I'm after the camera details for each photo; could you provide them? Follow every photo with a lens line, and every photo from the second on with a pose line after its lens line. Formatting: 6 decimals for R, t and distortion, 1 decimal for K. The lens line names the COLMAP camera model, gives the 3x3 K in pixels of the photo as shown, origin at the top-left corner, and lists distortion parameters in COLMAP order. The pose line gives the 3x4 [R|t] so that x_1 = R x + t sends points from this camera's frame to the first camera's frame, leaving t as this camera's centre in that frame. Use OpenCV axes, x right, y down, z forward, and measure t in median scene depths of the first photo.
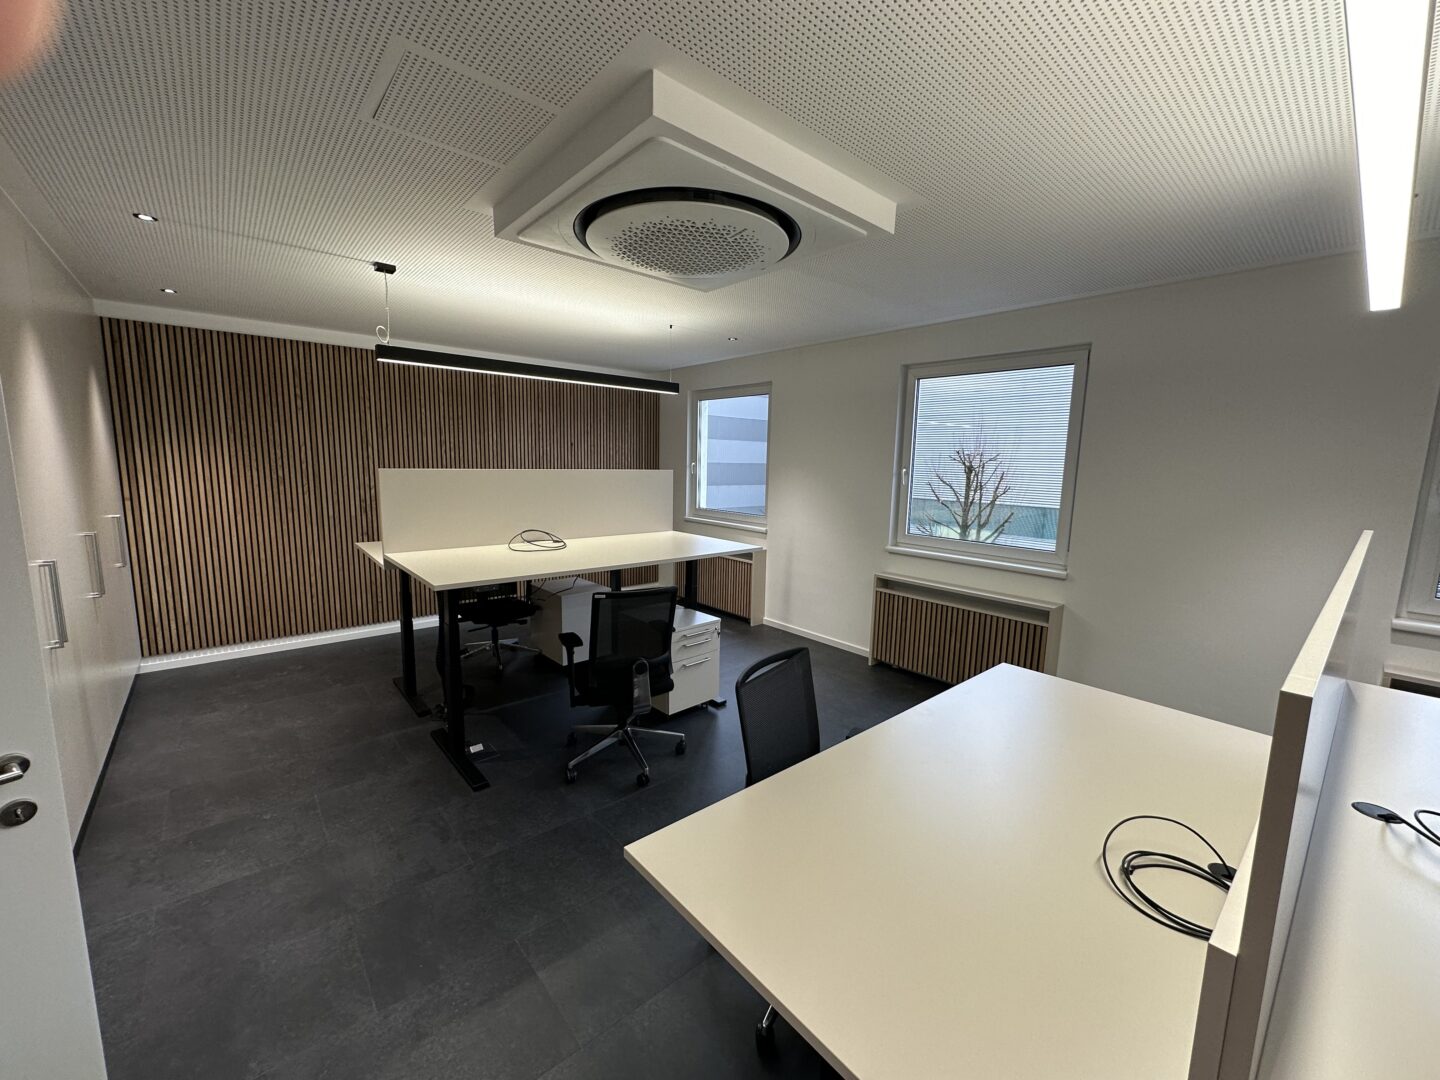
lens RADIAL K [[574.6, 0, 720.0], [0, 574.6, 540.0], [0, 0, 1]] dist [0.001181, 0.000041]
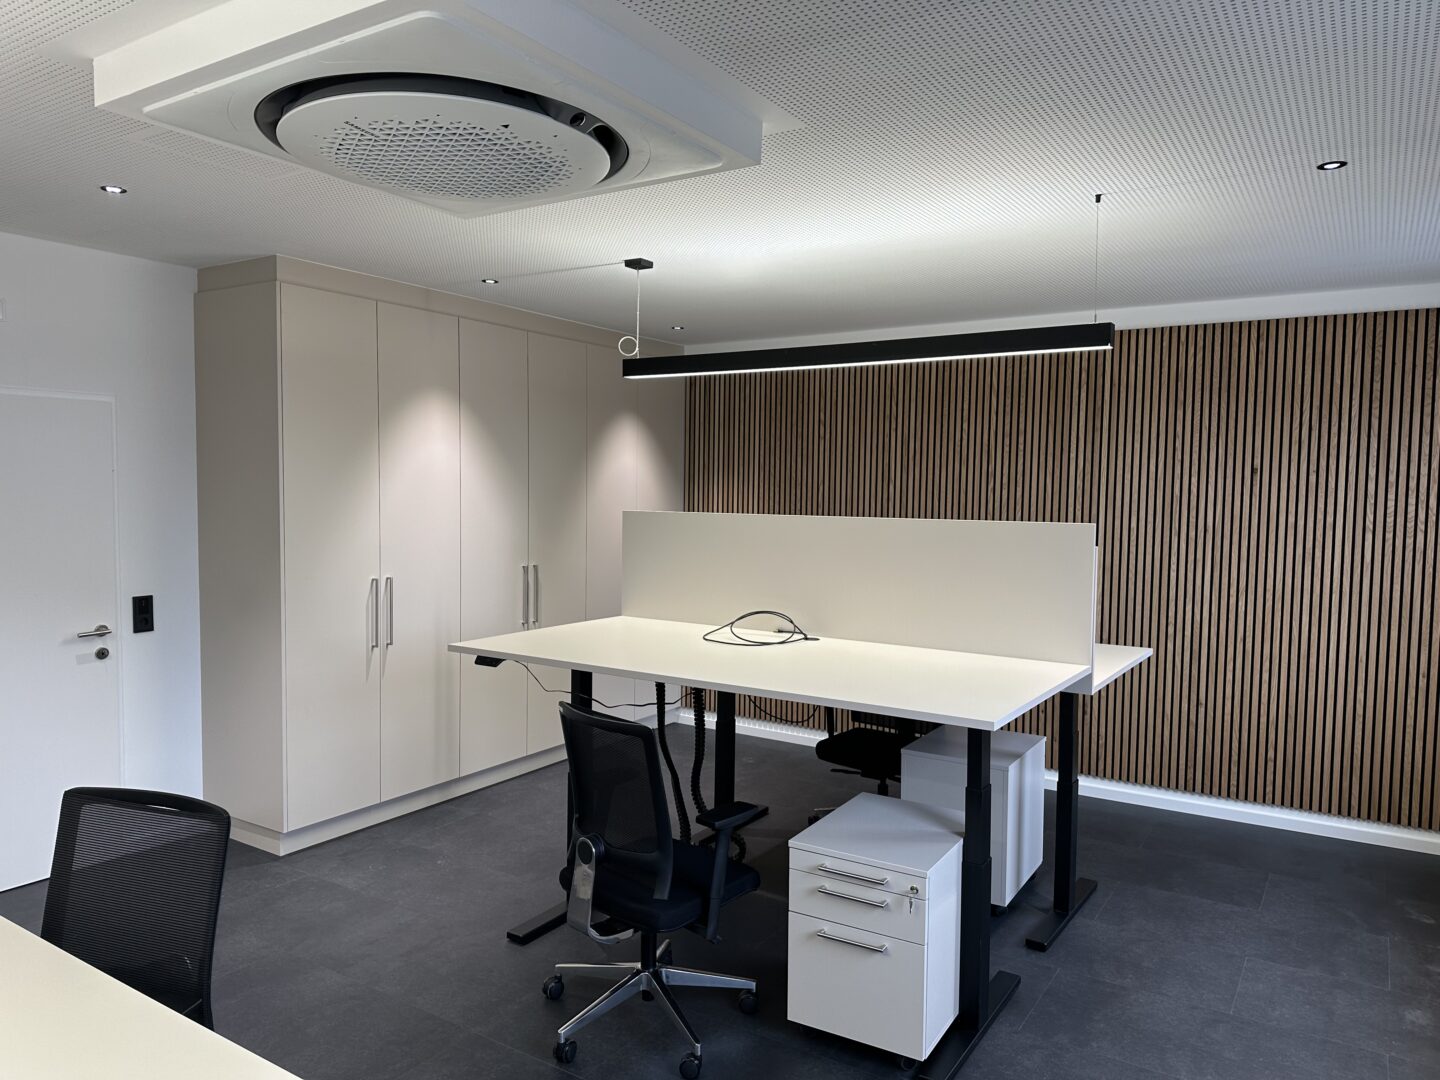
lens RADIAL K [[1001.6, 0, 718.2], [0, 1001.6, 535.8], [0, 0, 1]] dist [0.117788, -0.166459]
pose [[0.272111, 0.029334, -0.961819, 0.606317], [-0.140154, 0.990085, -0.009456, -0.069590], [0.952004, 0.137376, 0.273524, 0.559936]]
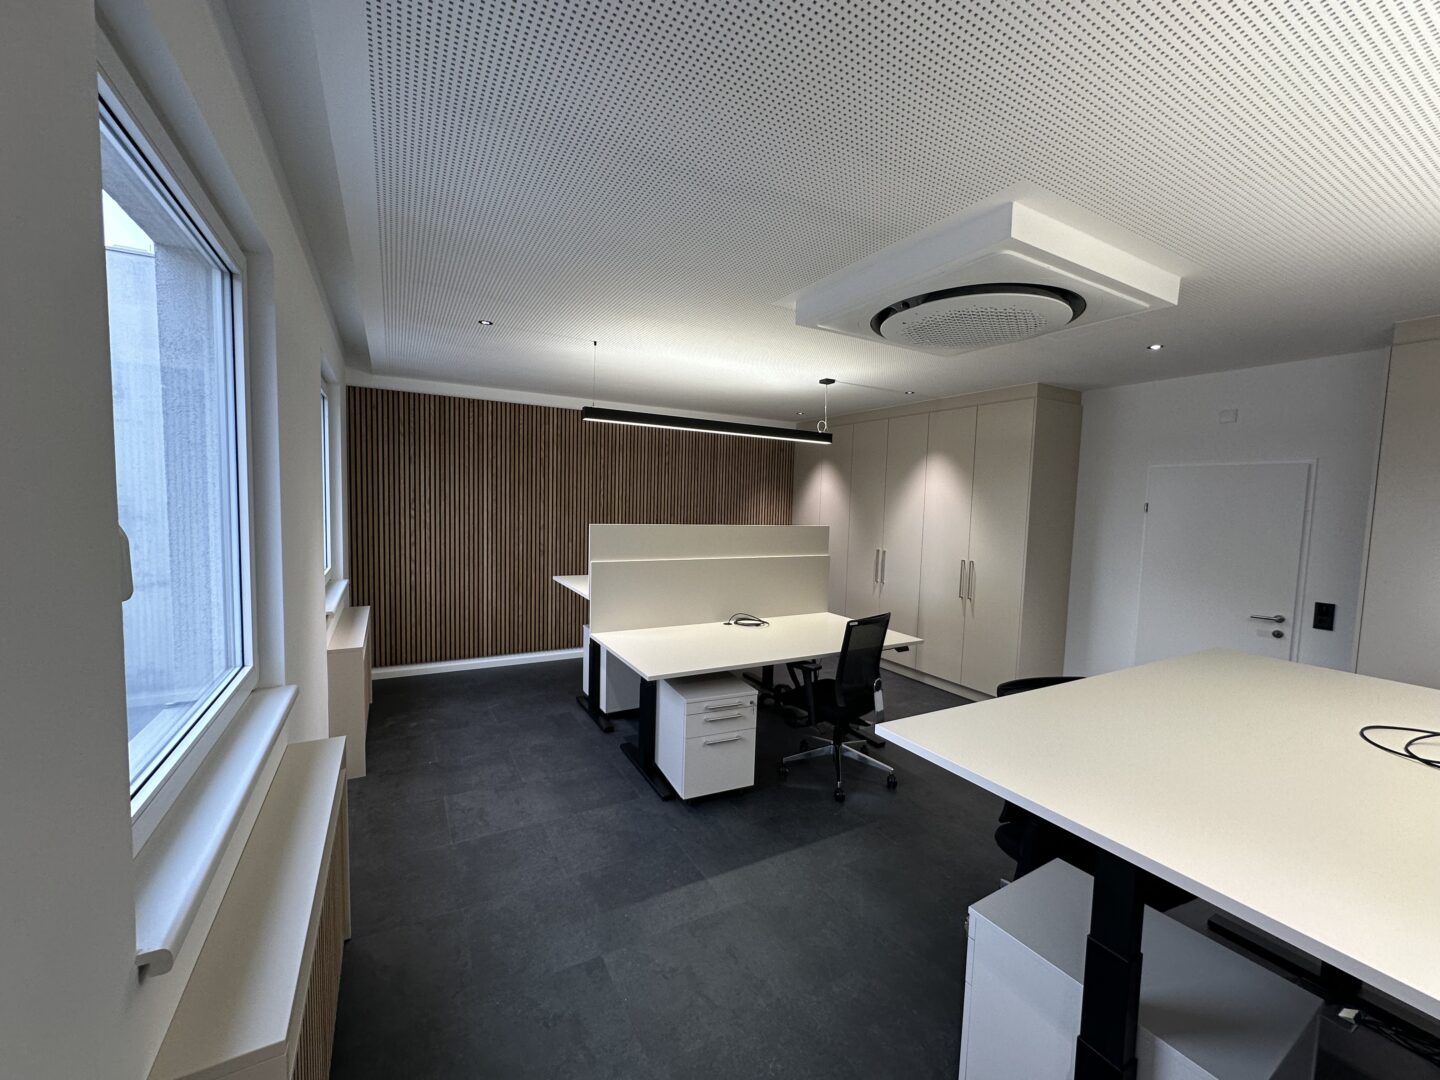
lens RADIAL K [[574.6, 0, 720.0], [0, 574.6, 540.0], [0, 0, 1]] dist [0.001181, 0.000041]
pose [[0.978263, 0.023202, -0.206065, -0.113893], [-0.039383, 0.996423, -0.074770, 0.008540], [0.203593, 0.081260, 0.975678, -0.071969]]
